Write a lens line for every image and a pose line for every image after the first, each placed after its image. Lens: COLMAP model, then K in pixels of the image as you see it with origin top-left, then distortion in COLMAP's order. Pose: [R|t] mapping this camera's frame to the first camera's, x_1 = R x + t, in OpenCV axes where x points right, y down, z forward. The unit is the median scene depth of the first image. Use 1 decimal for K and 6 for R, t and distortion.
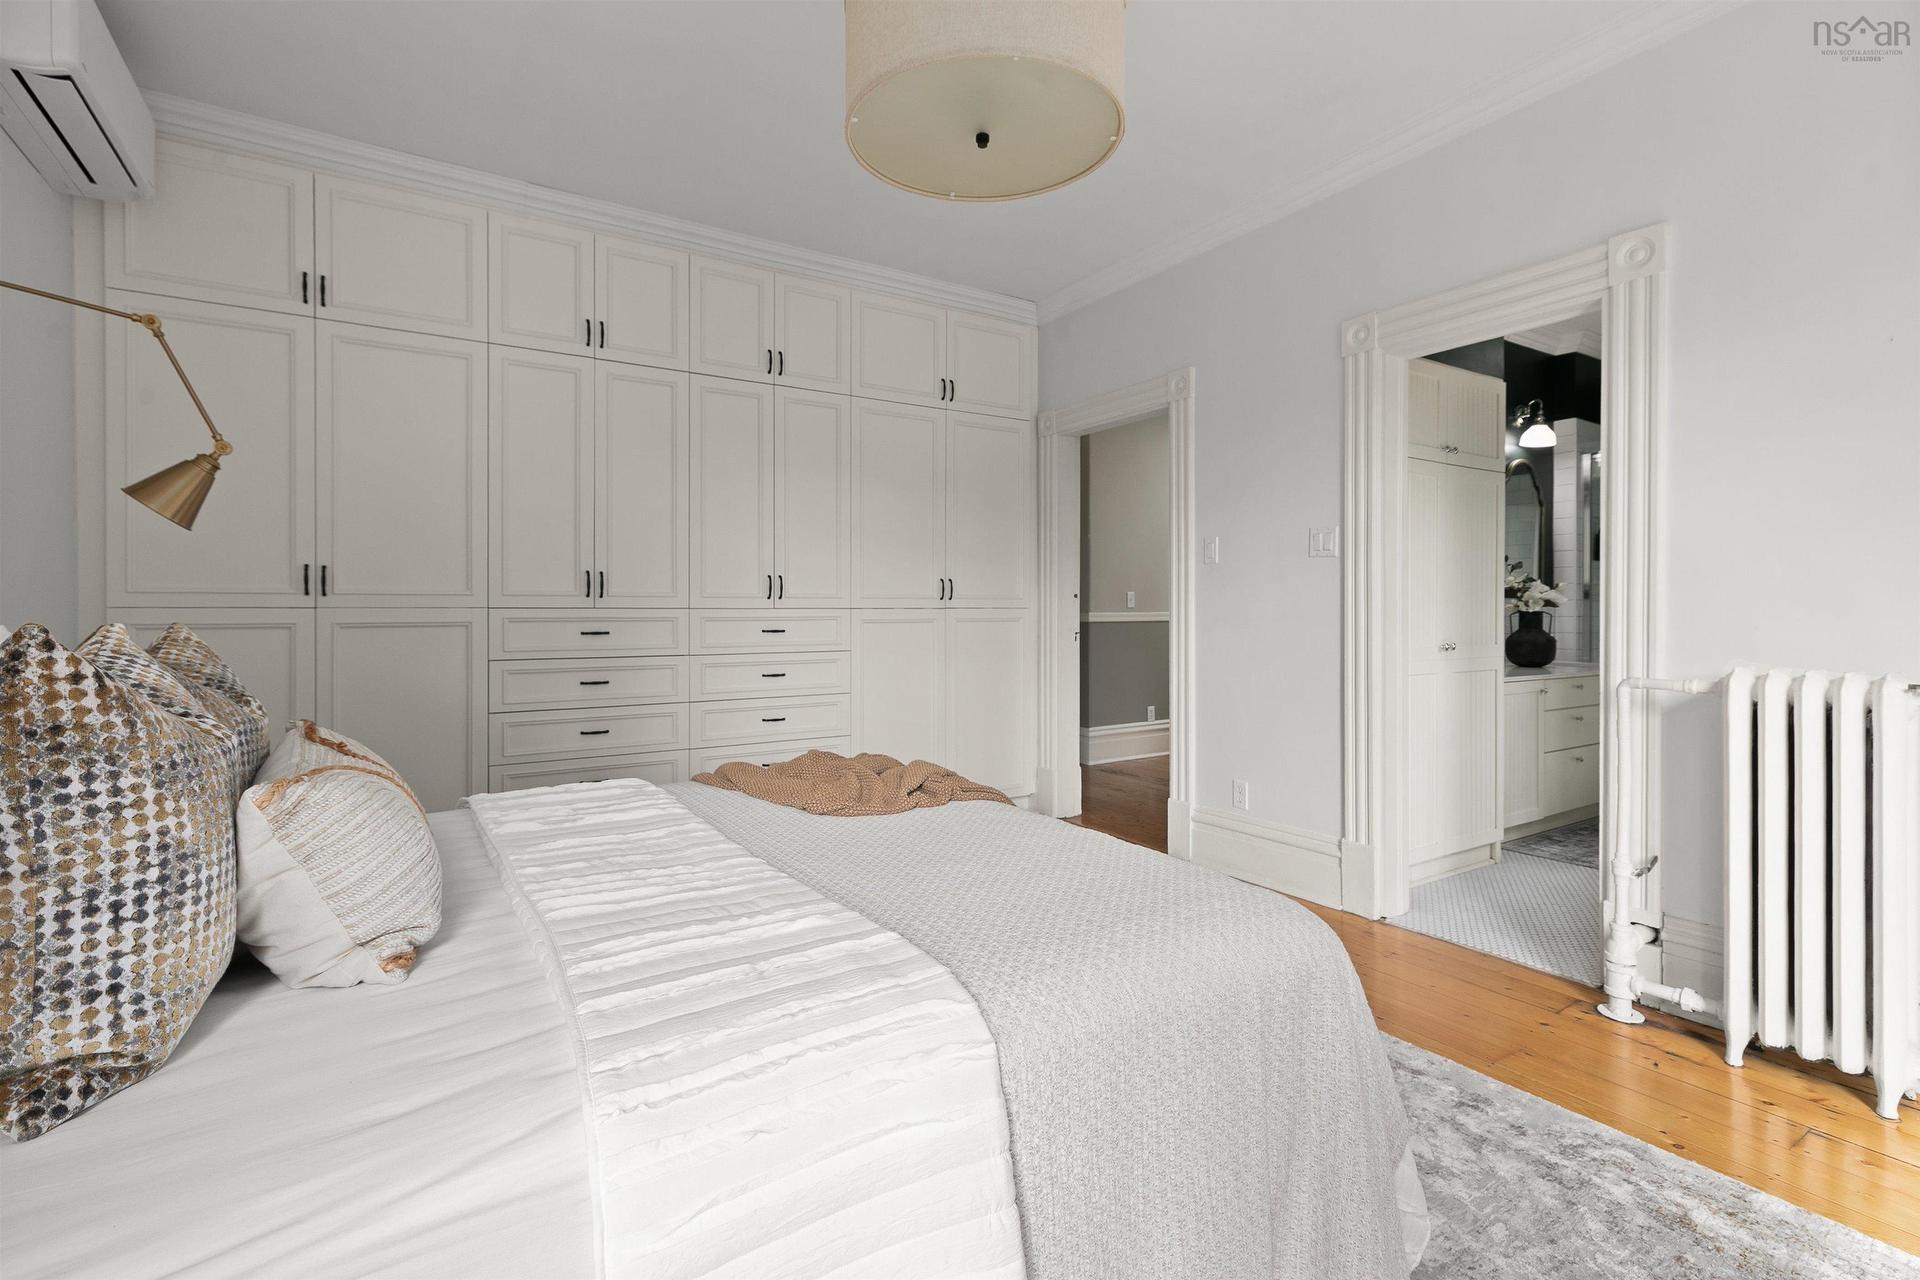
lens RADIAL K [[861.9, 0, 949.6], [0, 861.9, 624.2], [0, 0, 1]] dist [0.002082, -0.000147]
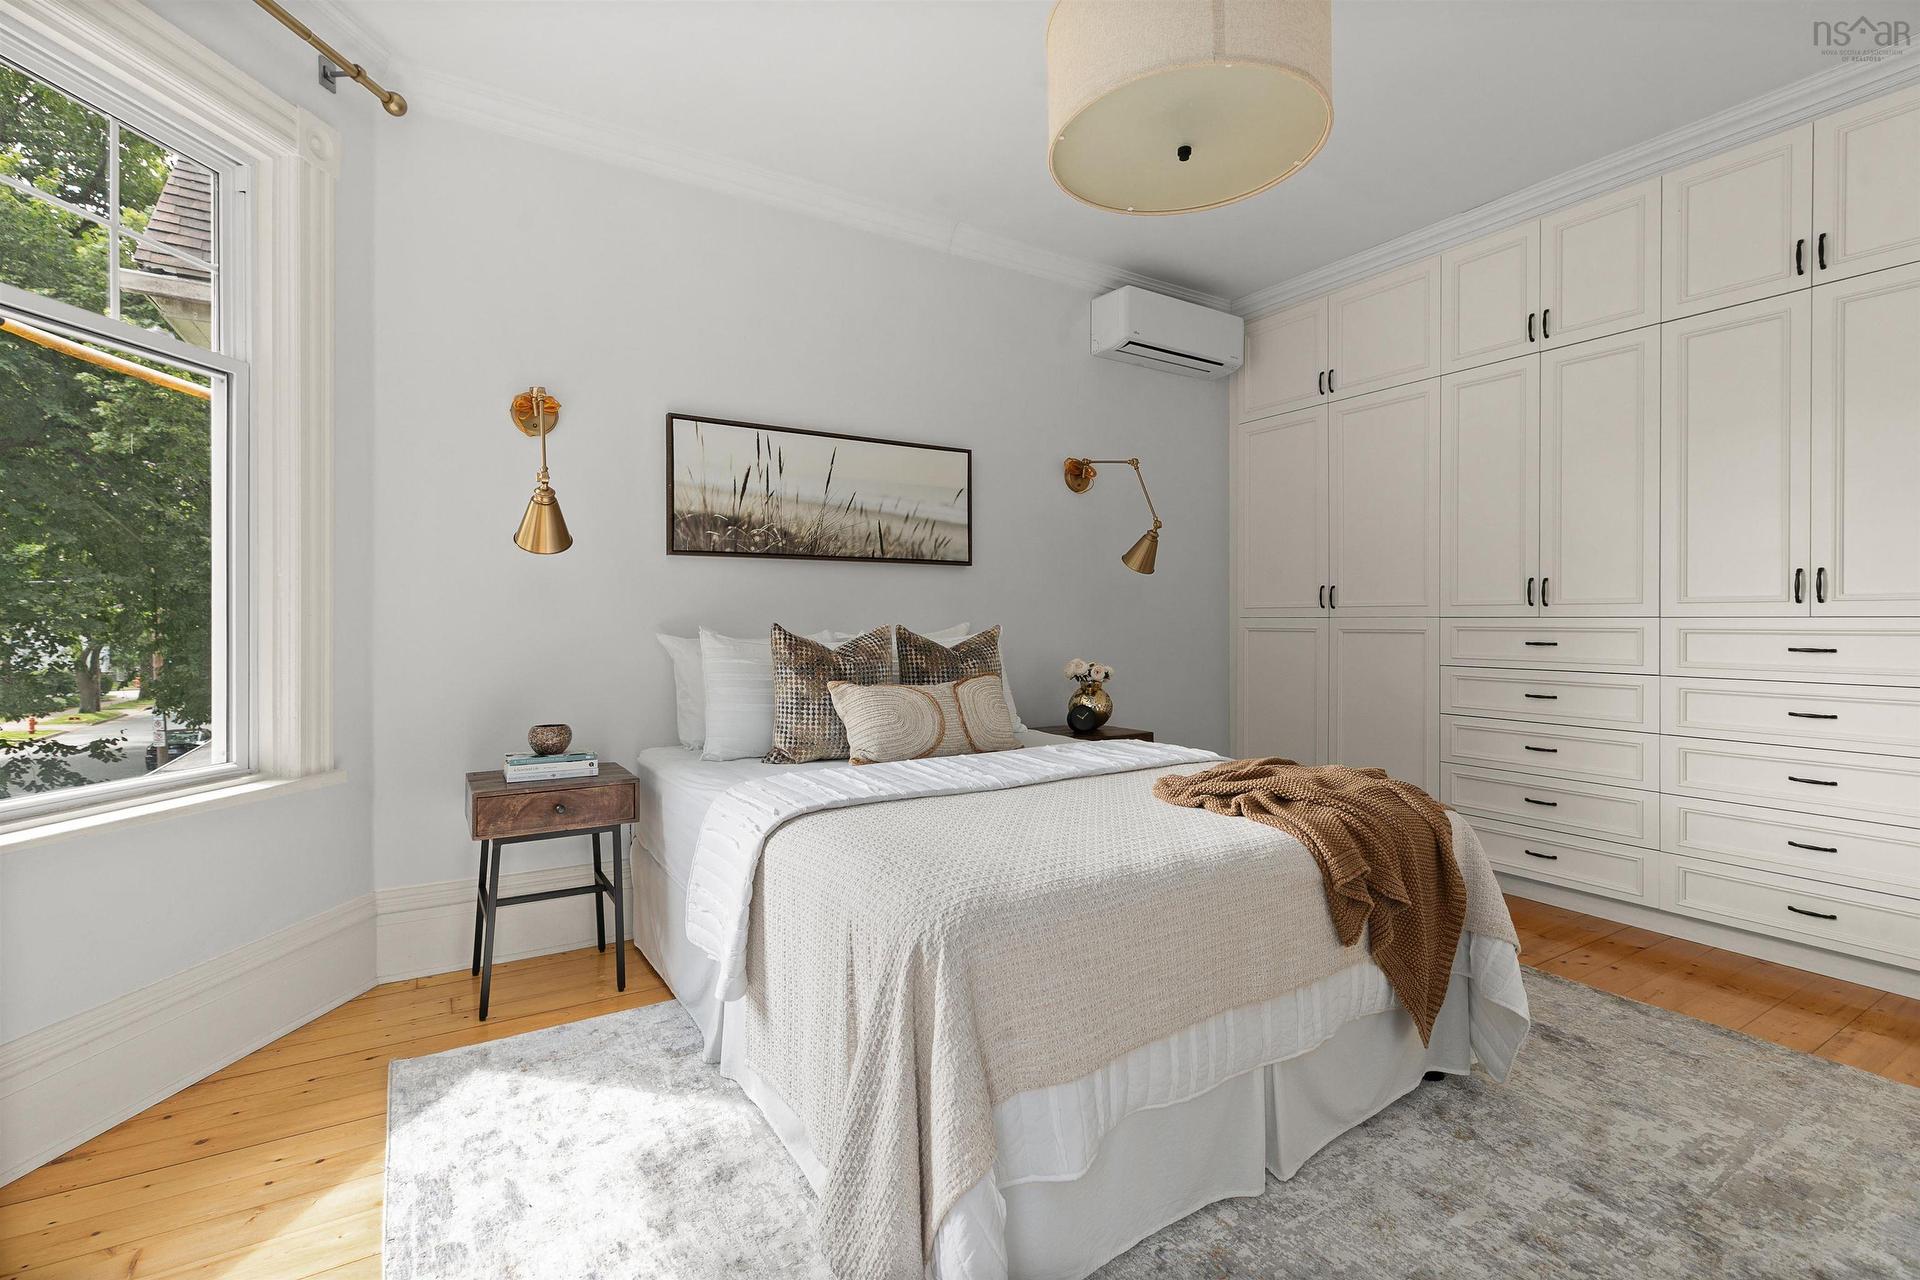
lens RADIAL K [[911.3, 0, 961.9], [0, 911.3, 621.3], [0, 0, 1]] dist [0.031871, 0.000646]
pose [[-0.002924, 0.002578, -0.999992, 0.597318], [-0.016100, 0.999867, 0.002625, -0.006731], [0.999866, 0.016108, -0.002882, 0.374107]]
